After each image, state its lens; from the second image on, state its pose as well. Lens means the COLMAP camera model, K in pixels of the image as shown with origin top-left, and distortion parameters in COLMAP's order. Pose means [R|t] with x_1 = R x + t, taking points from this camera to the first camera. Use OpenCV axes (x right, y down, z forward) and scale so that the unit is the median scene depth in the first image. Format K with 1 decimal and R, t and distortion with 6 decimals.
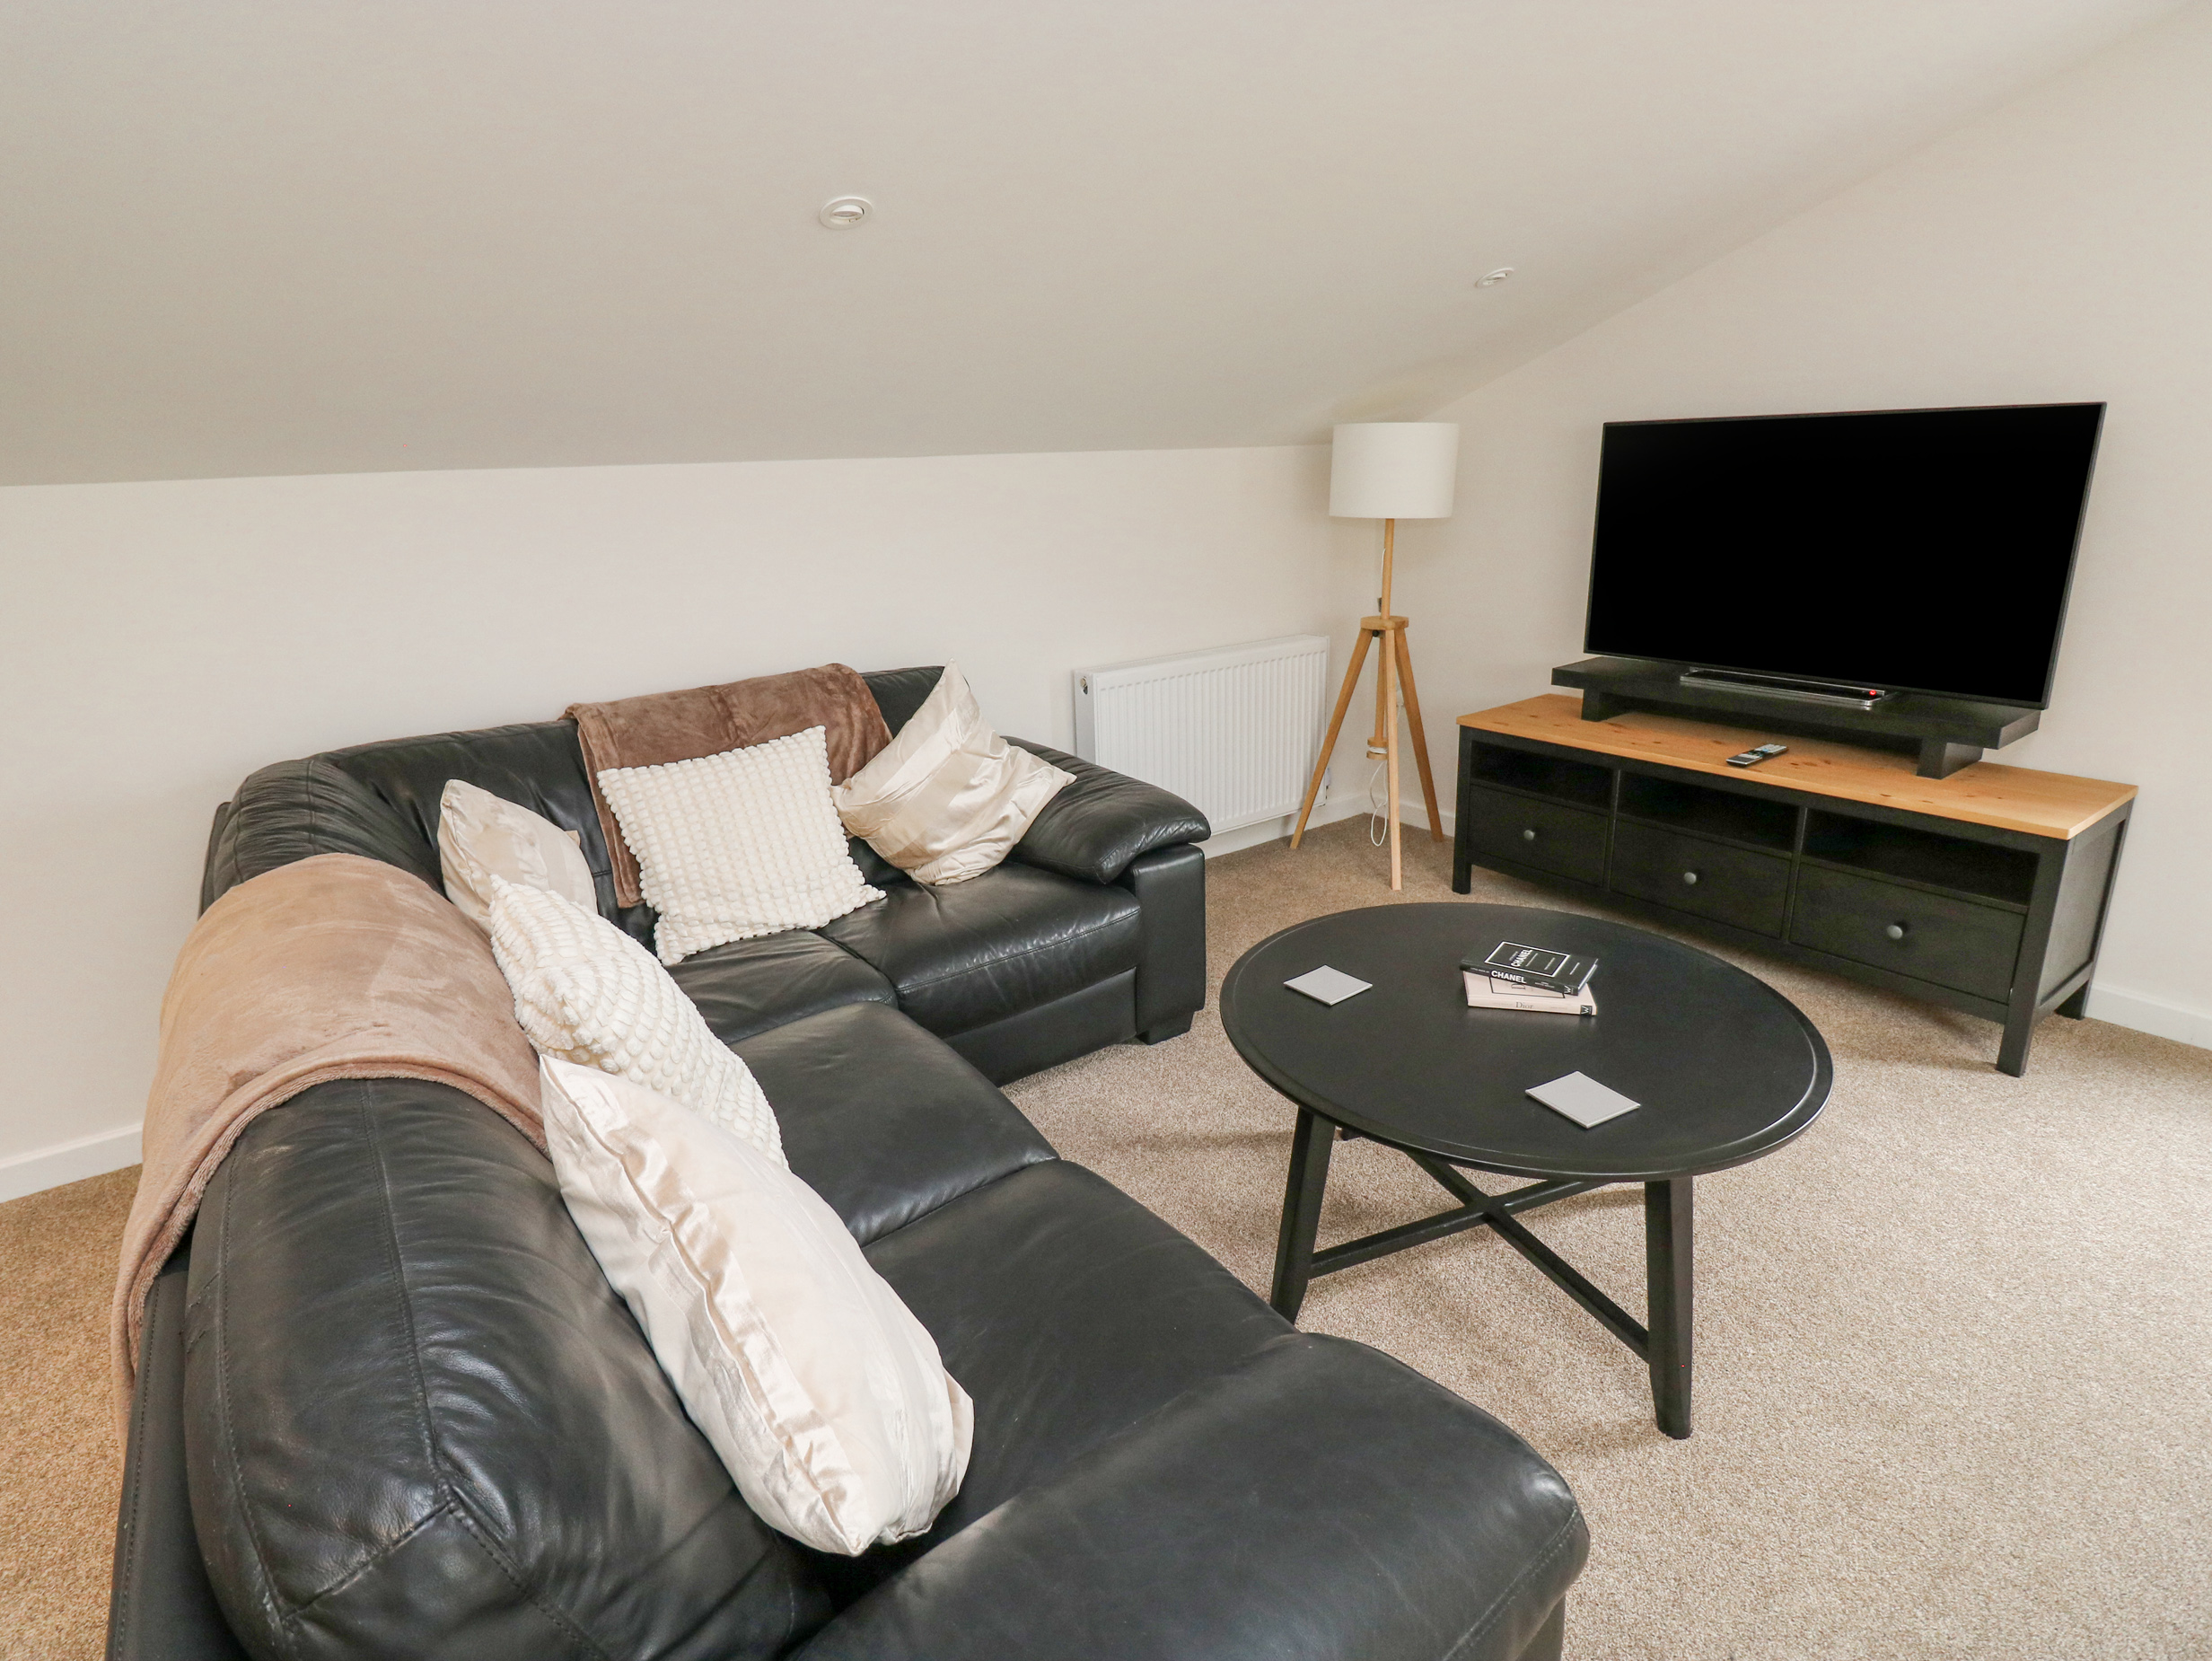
lens RADIAL K [[1154.1, 0, 1106.9], [0, 1154.1, 823.7], [0, 0, 1]] dist [0.002888, -0.012542]
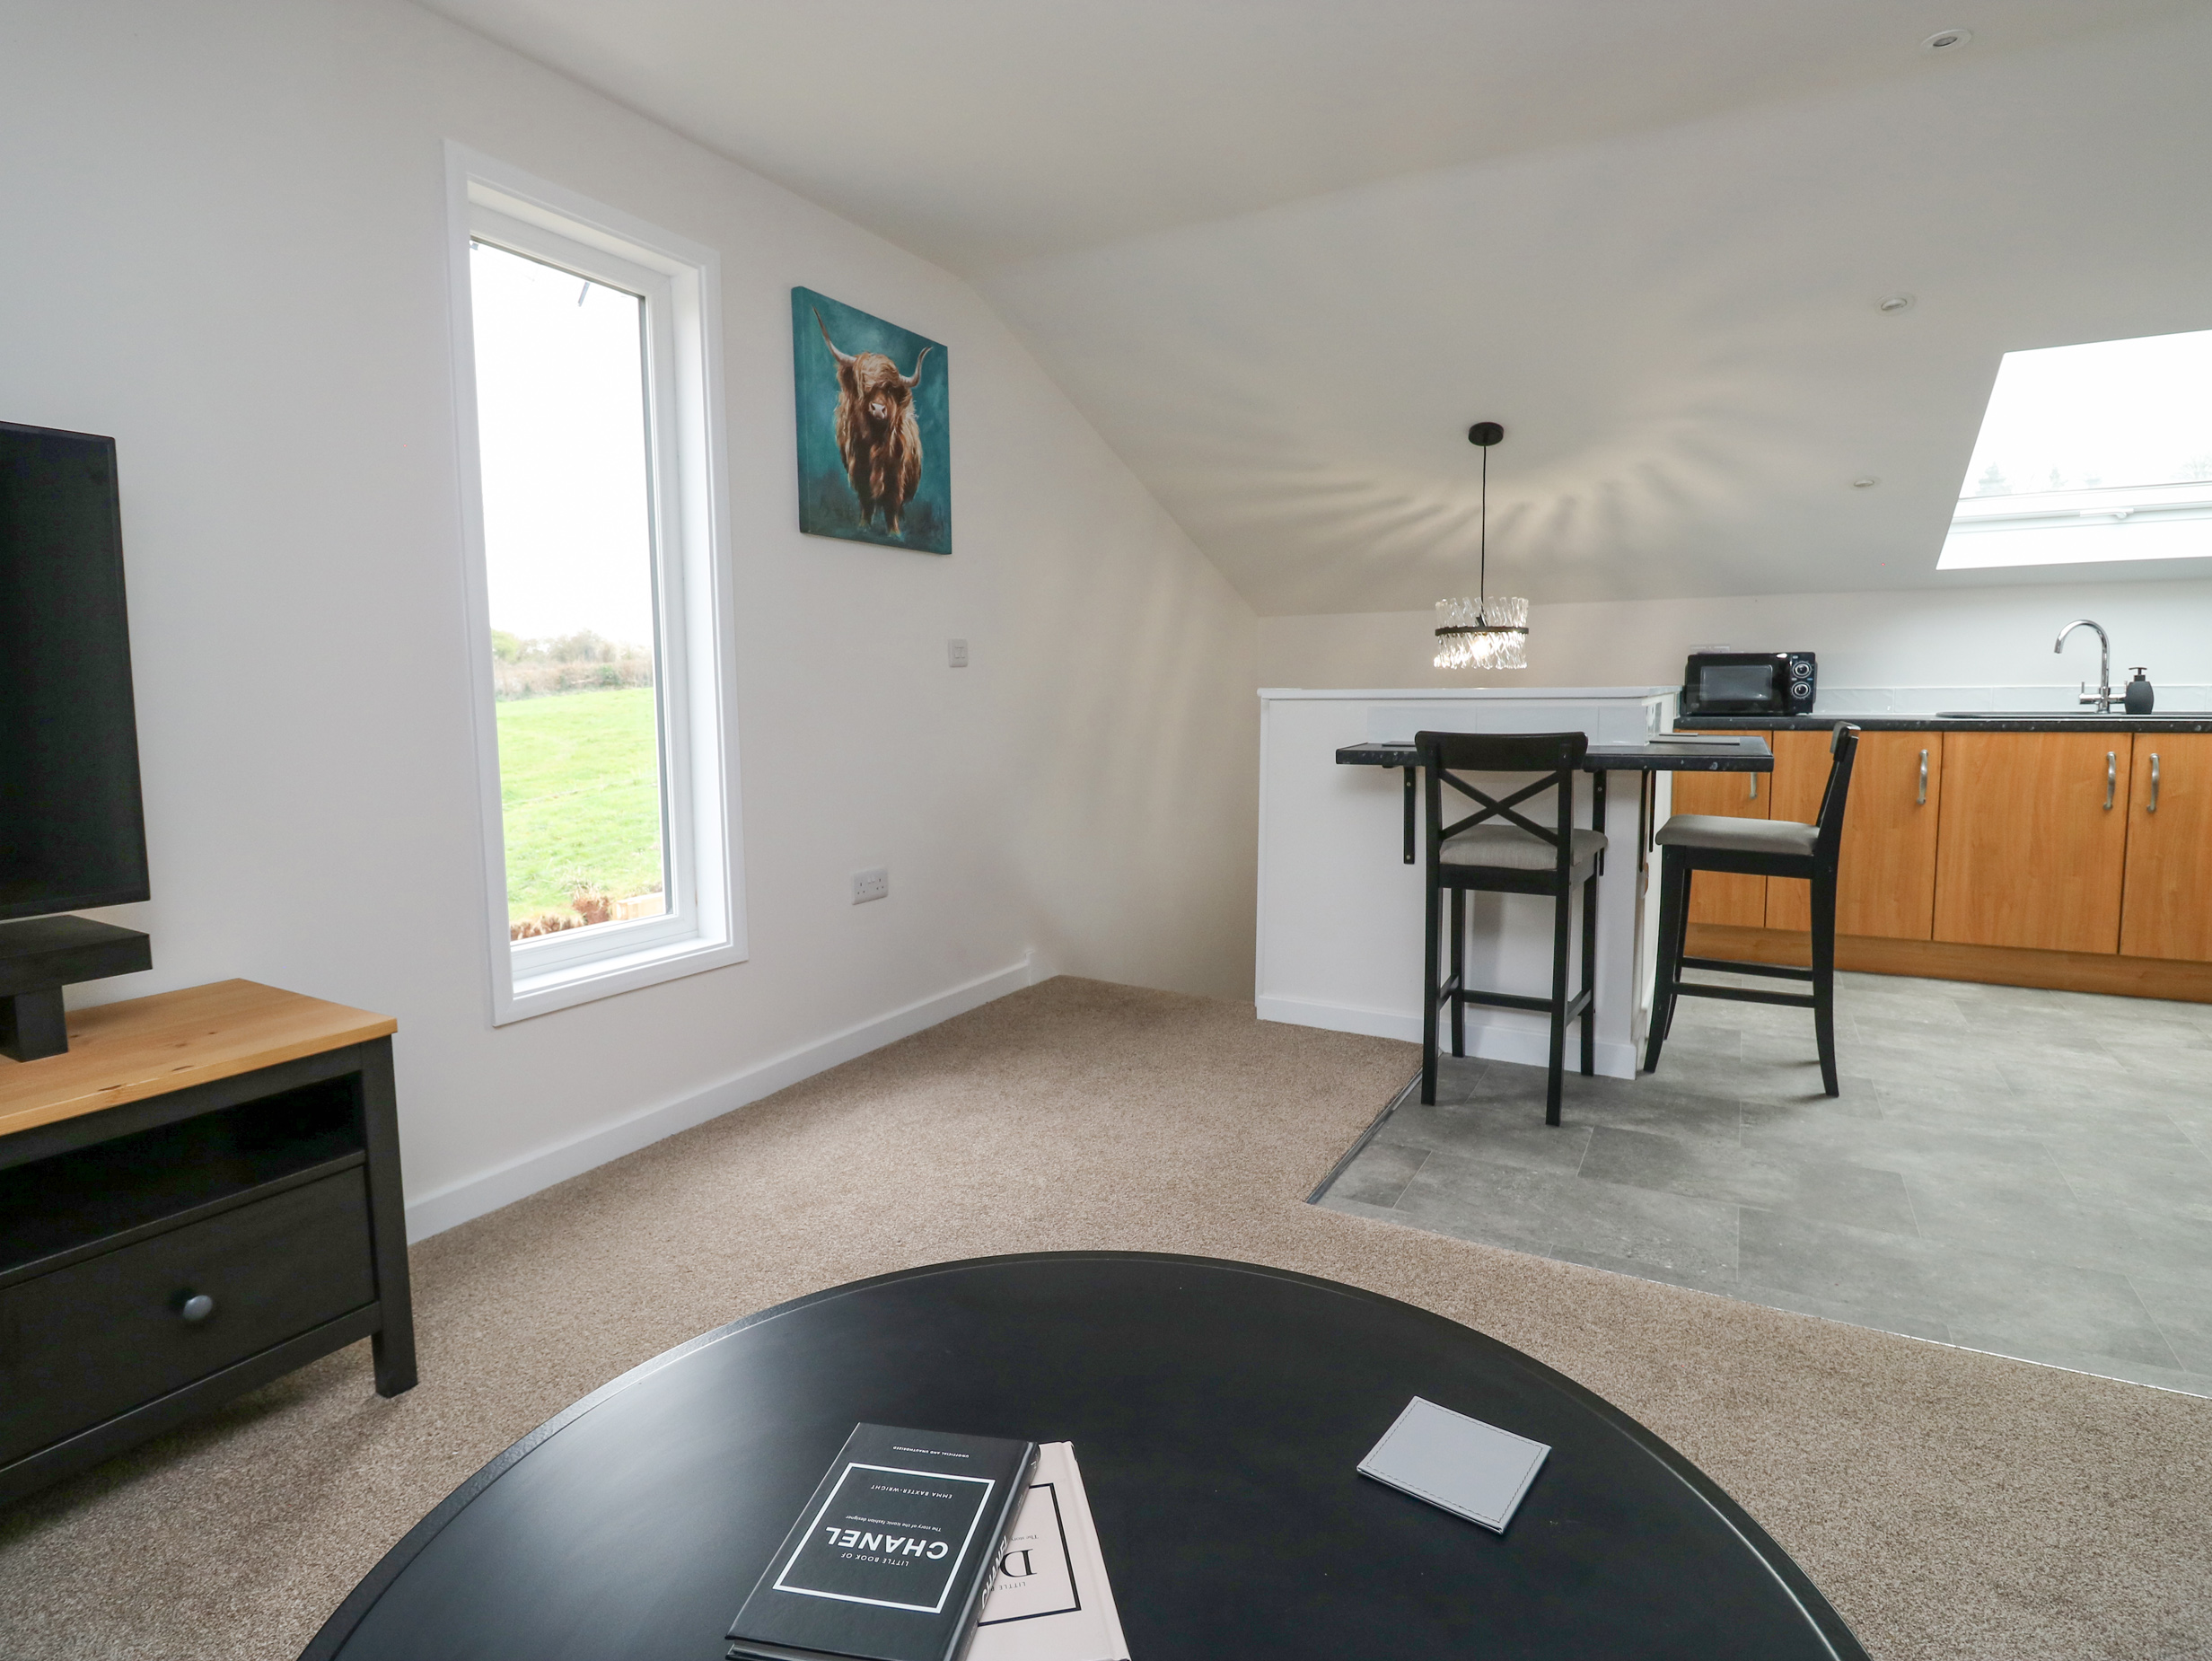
lens RADIAL K [[1154.1, 0, 1100.5], [0, 1154.1, 806.0], [0, 0, 1]] dist [0.002888, -0.012542]
pose [[-0.406835, -0.053966, 0.911906, 0.019040], [0.305654, 0.932674, 0.191559, -0.107547], [-0.860849, 0.356661, -0.362950, 0.757855]]
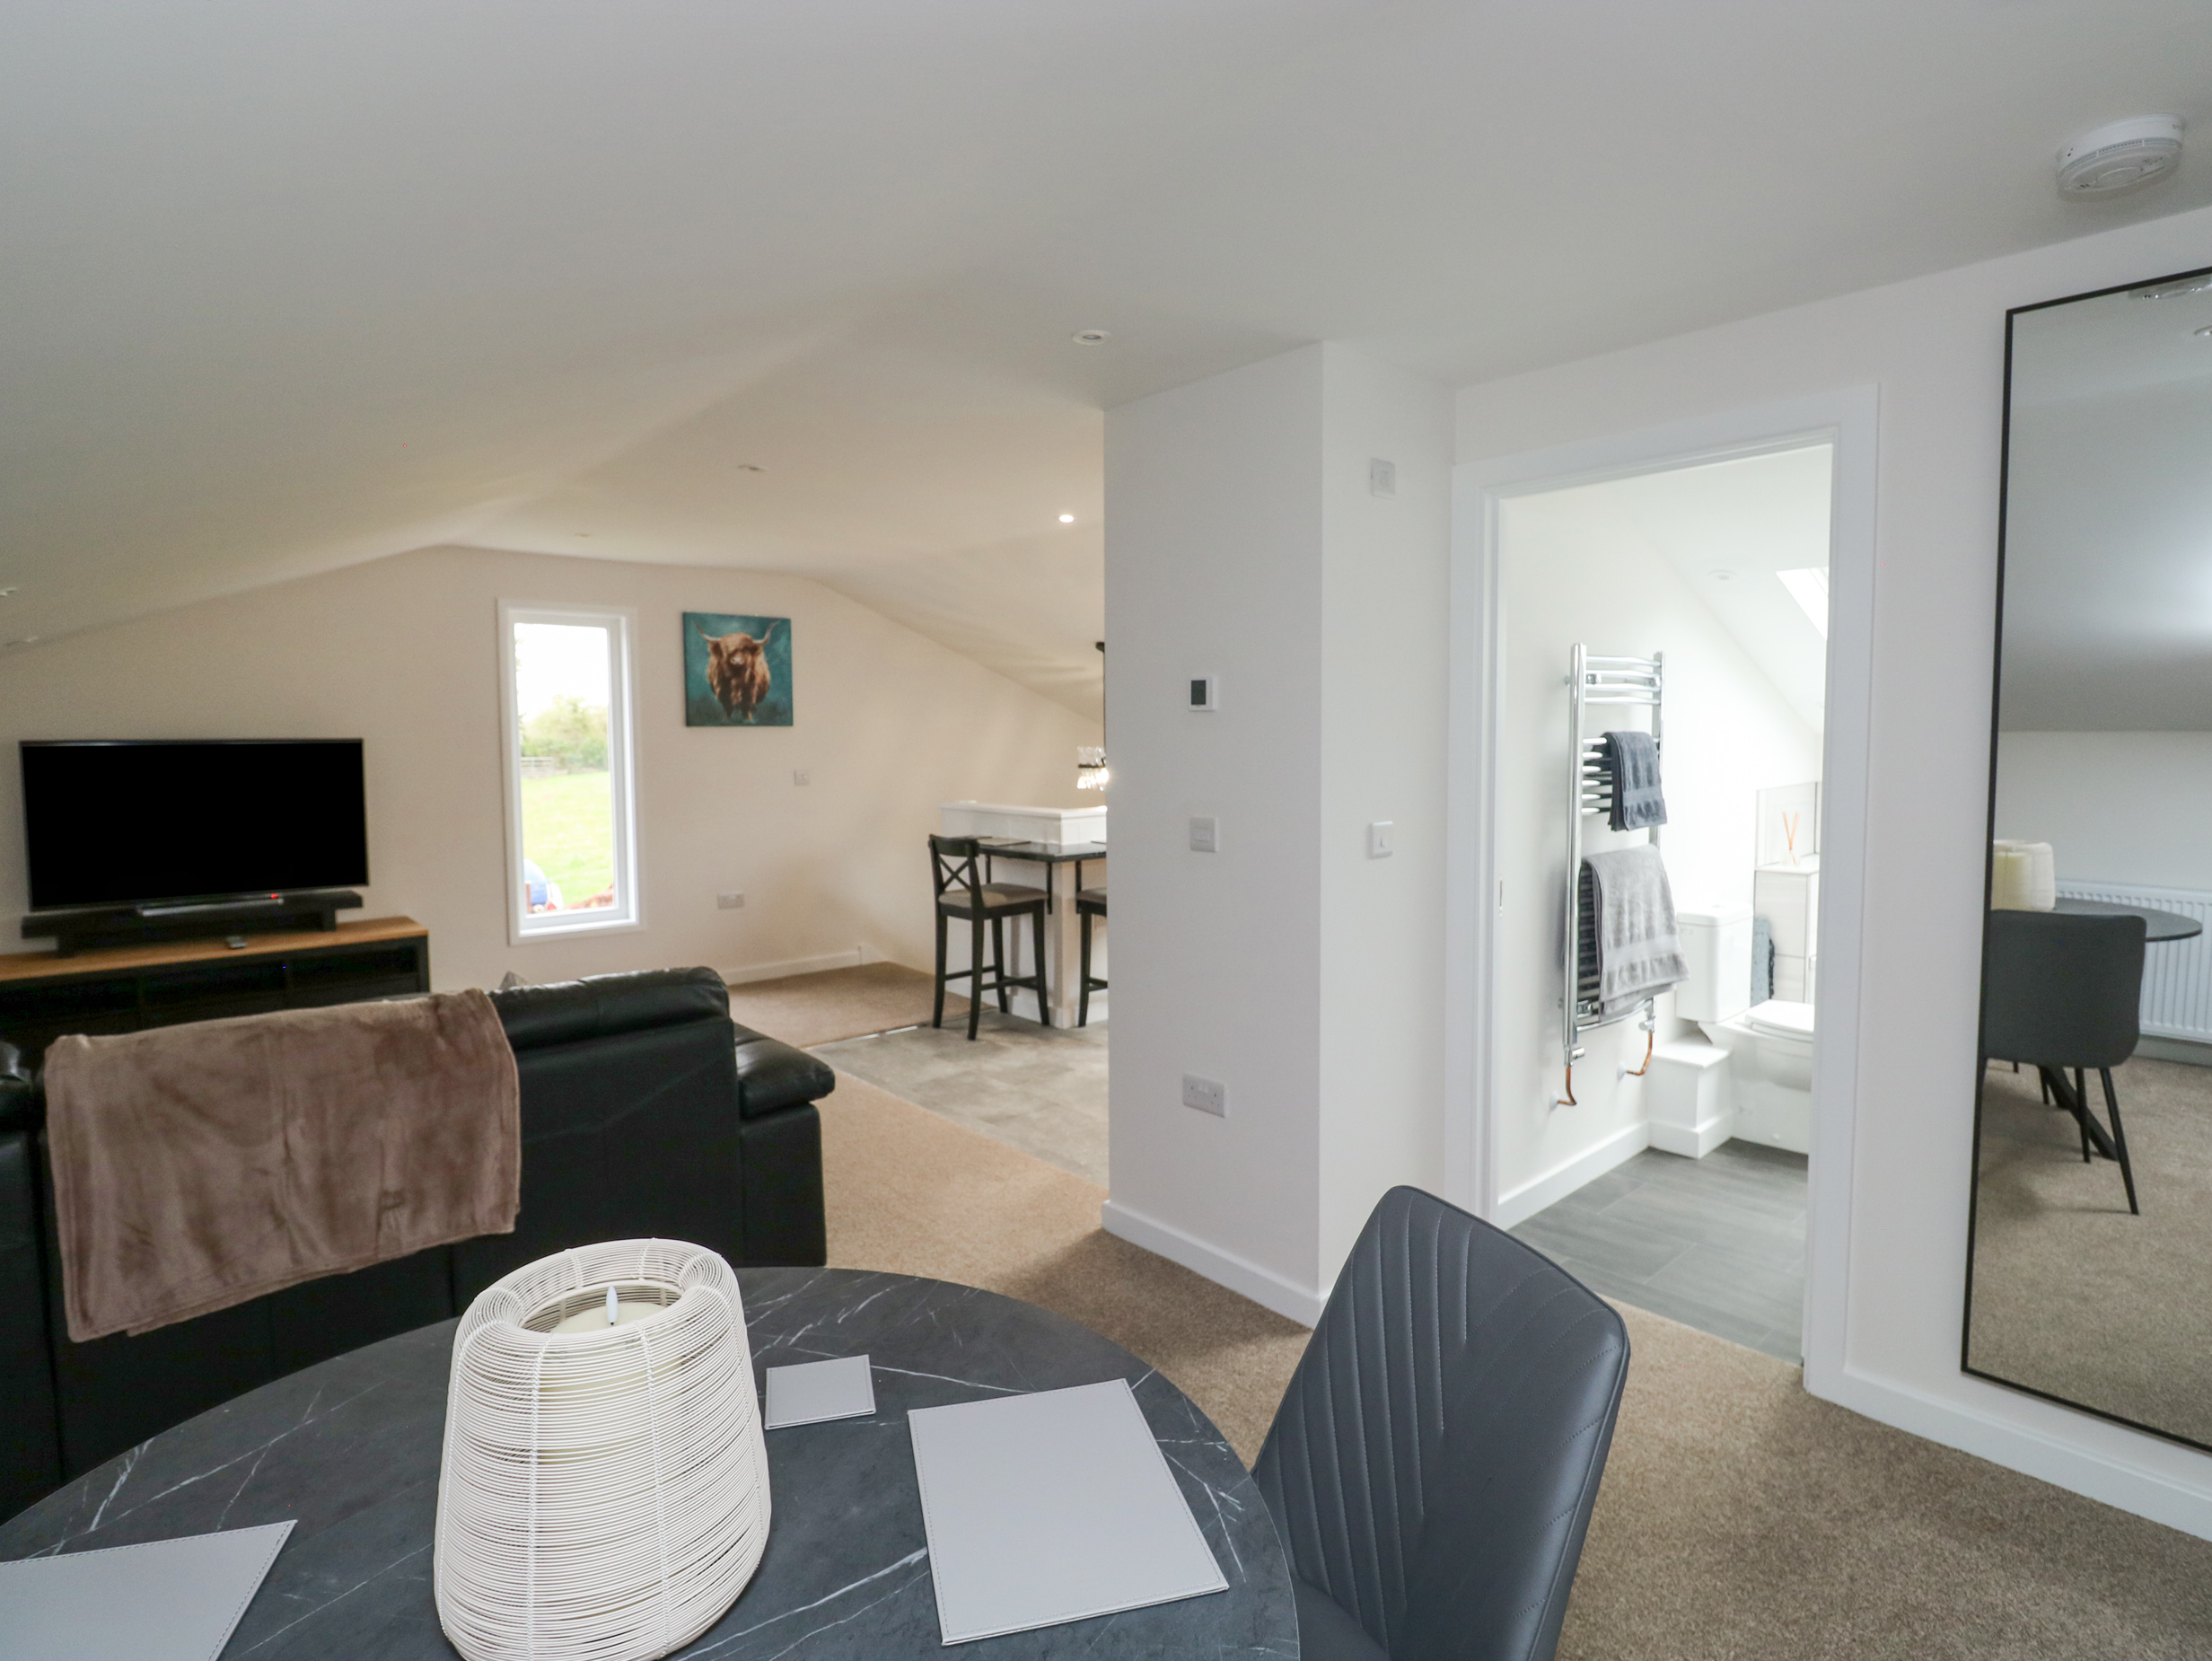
lens RADIAL K [[1154.1, 0, 1093.6], [0, 1154.1, 812.1], [0, 0, 1]] dist [0.002888, -0.012542]
pose [[-0.088249, -0.035876, 0.995452, -1.326663], [0.317634, 0.946167, 0.062259, 0.062329], [-0.944098, 0.321684, -0.072103, -0.115595]]
